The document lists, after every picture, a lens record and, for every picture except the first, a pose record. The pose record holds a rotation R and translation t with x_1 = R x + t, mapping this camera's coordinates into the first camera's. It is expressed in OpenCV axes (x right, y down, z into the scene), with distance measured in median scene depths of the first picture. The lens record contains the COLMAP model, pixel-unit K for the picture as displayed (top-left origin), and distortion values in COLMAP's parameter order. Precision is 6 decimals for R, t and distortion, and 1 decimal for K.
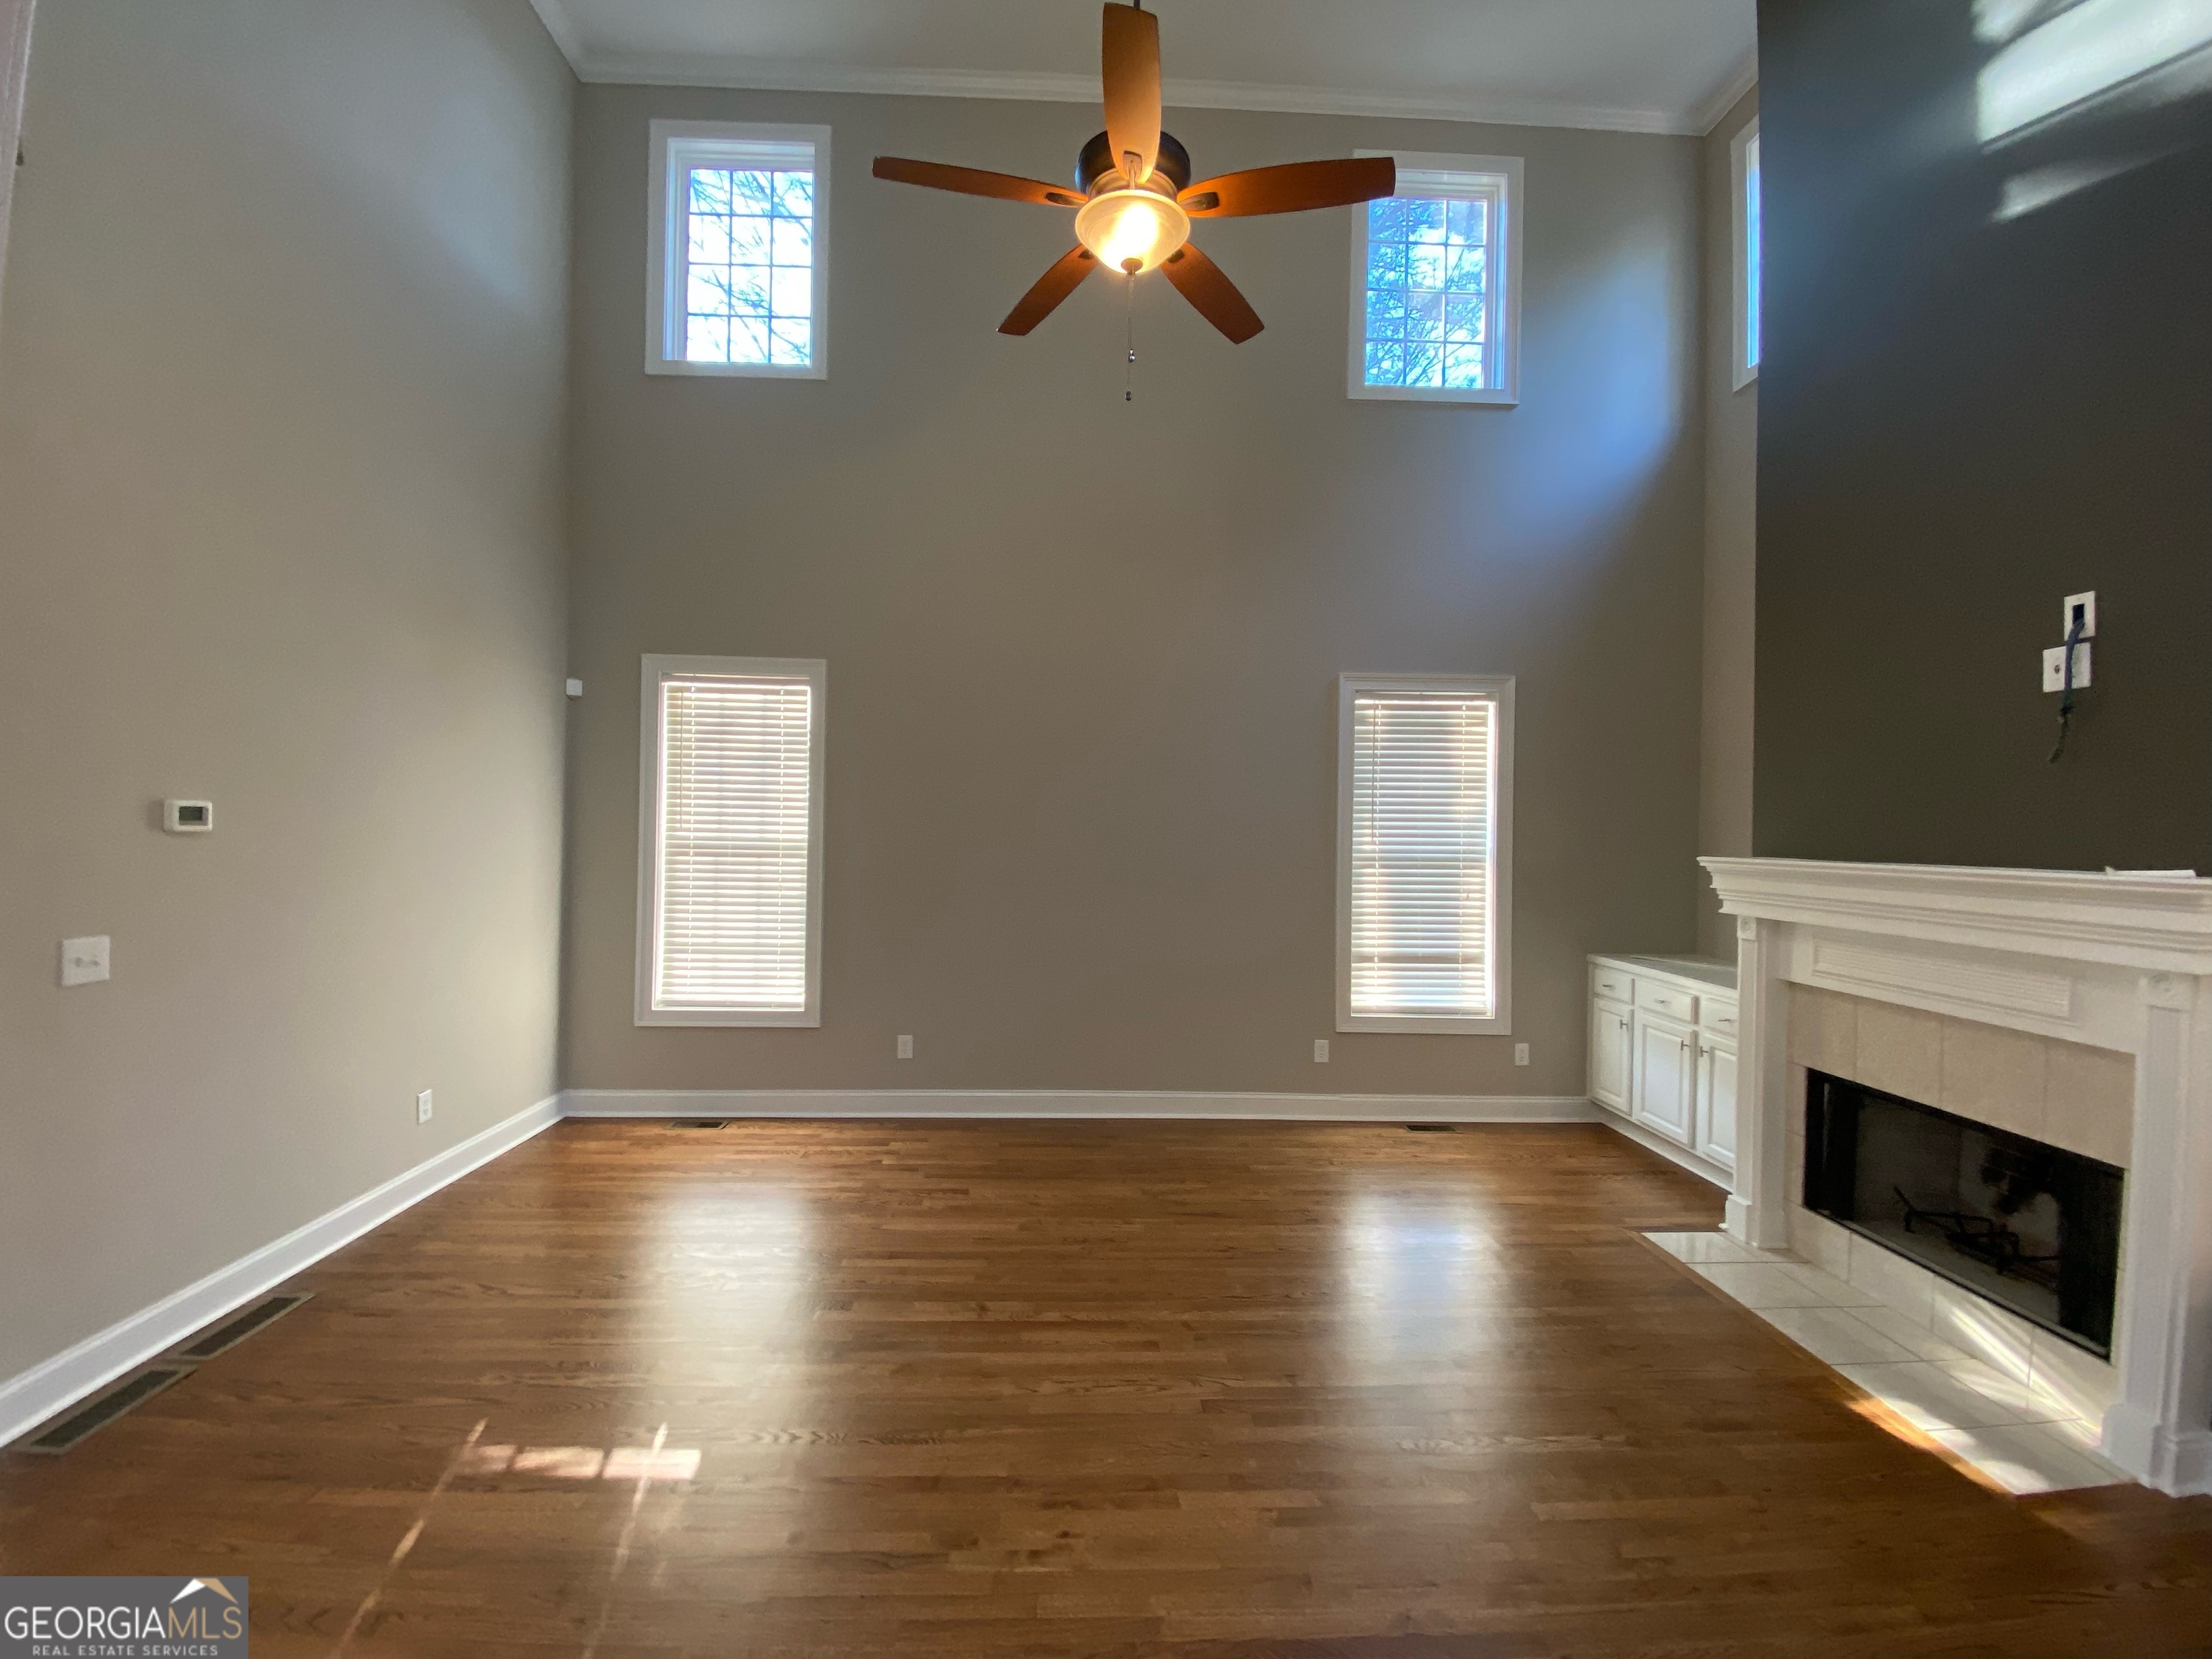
lens RADIAL K [[890.7, 0, 1096.7], [0, 890.7, 833.0], [0, 0, 1]] dist [-0.000930, -0.000176]
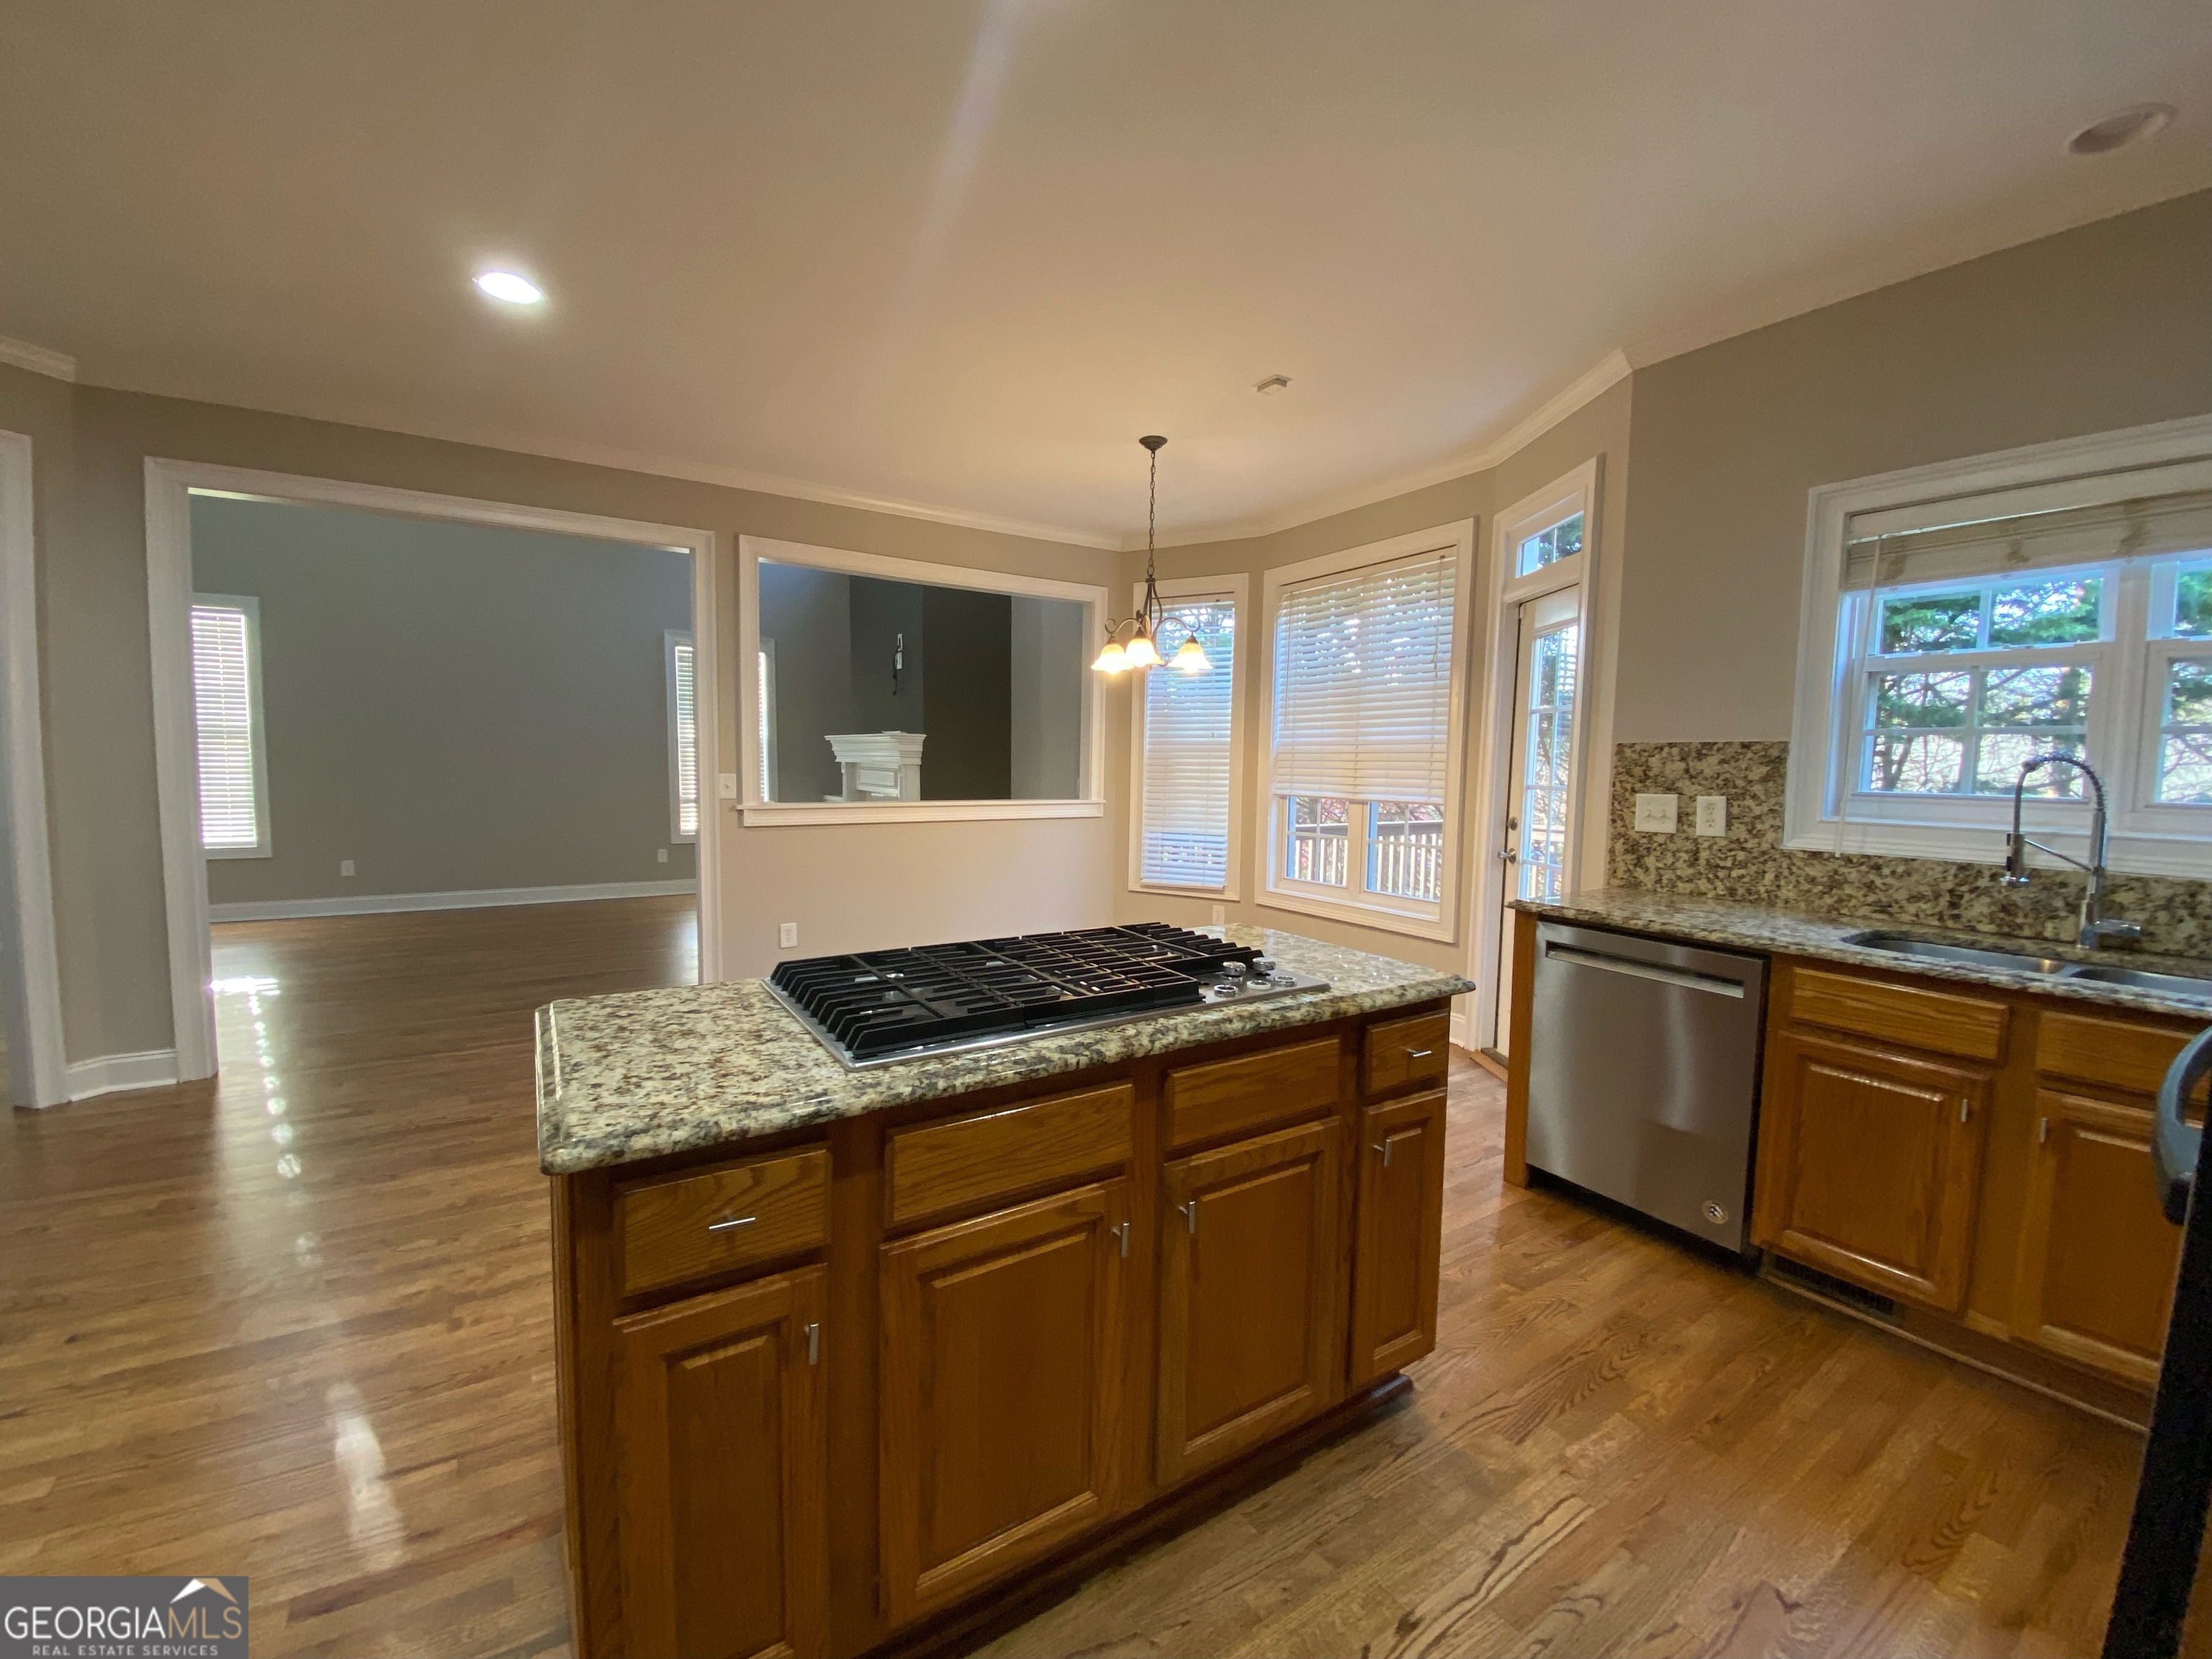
lens RADIAL K [[890.7, 0, 1096.7], [0, 890.7, 833.0], [0, 0, 1]] dist [-0.000930, -0.000176]
pose [[0.864211, -0.043227, 0.501268, 0.175788], [0.001133, 0.996467, 0.083977, 0.088860], [-0.503128, -0.072006, 0.861207, -1.296356]]
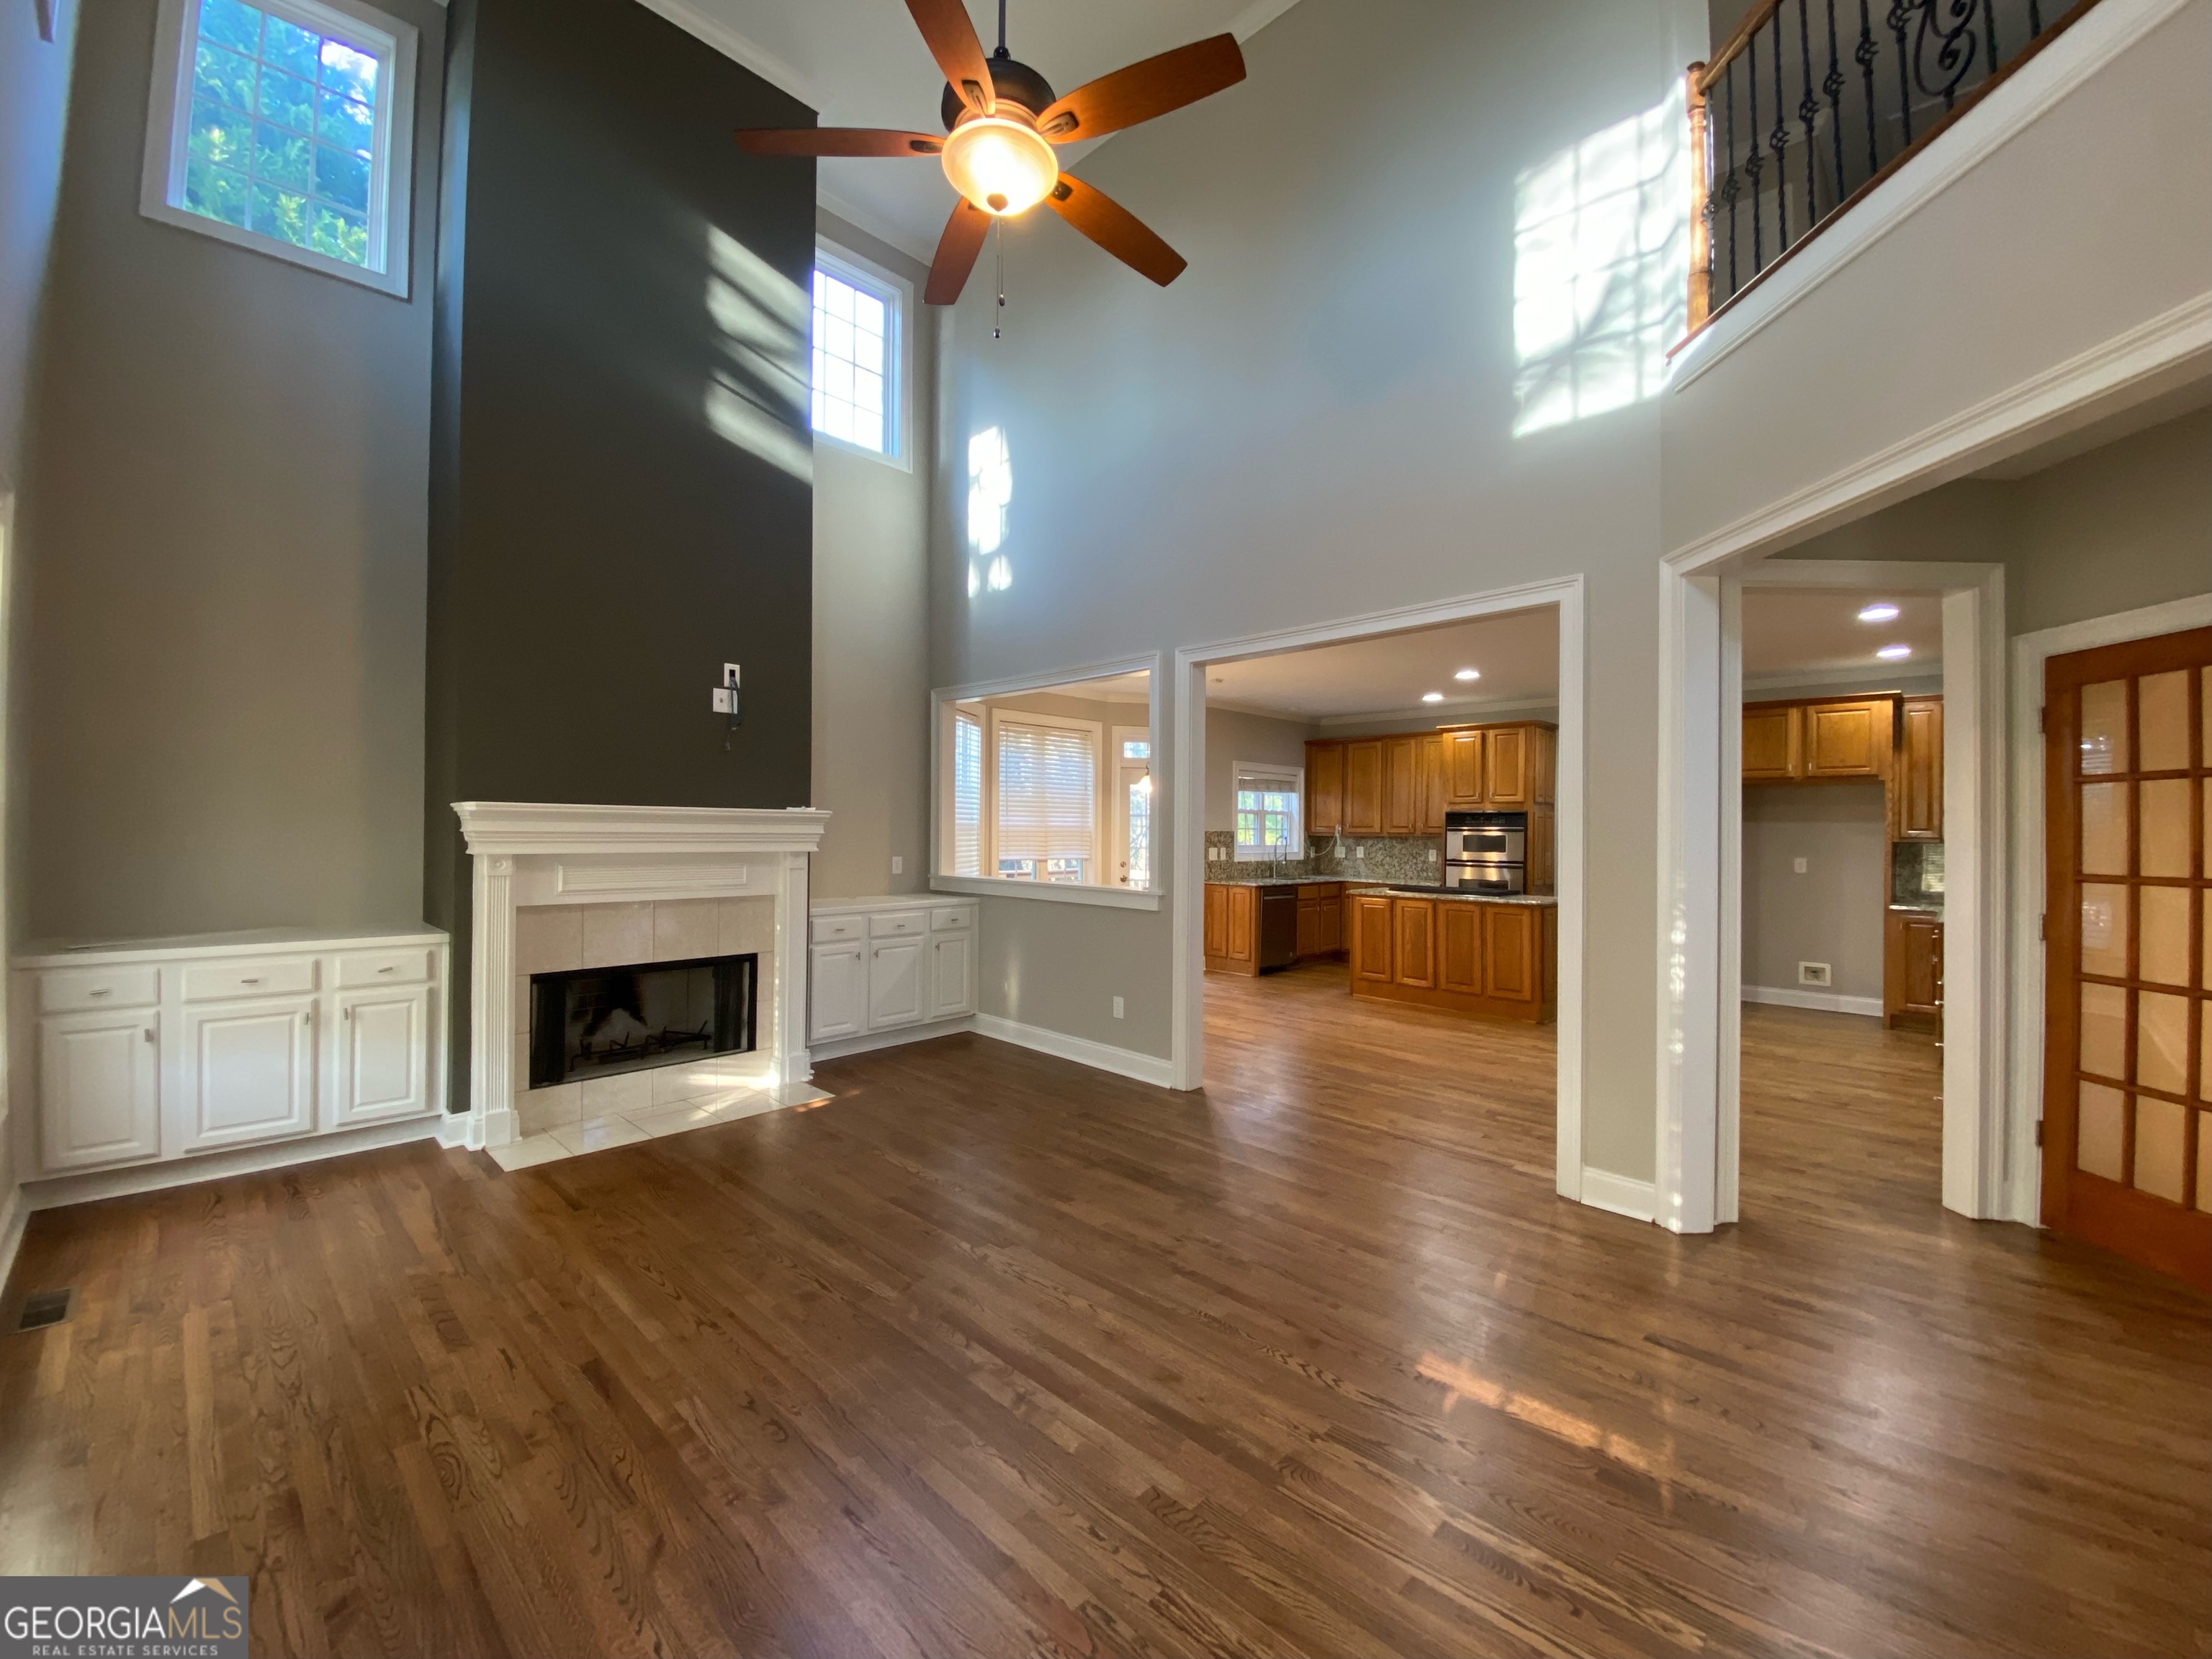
lens RADIAL K [[890.7, 0, 1096.7], [0, 890.7, 833.0], [0, 0, 1]] dist [-0.000930, -0.000176]
pose [[-0.688767, -0.029012, 0.724402, -0.623179], [-0.019619, 0.999579, 0.021379, 0.029075], [-0.724717, 0.000513, -0.689046, 1.298339]]
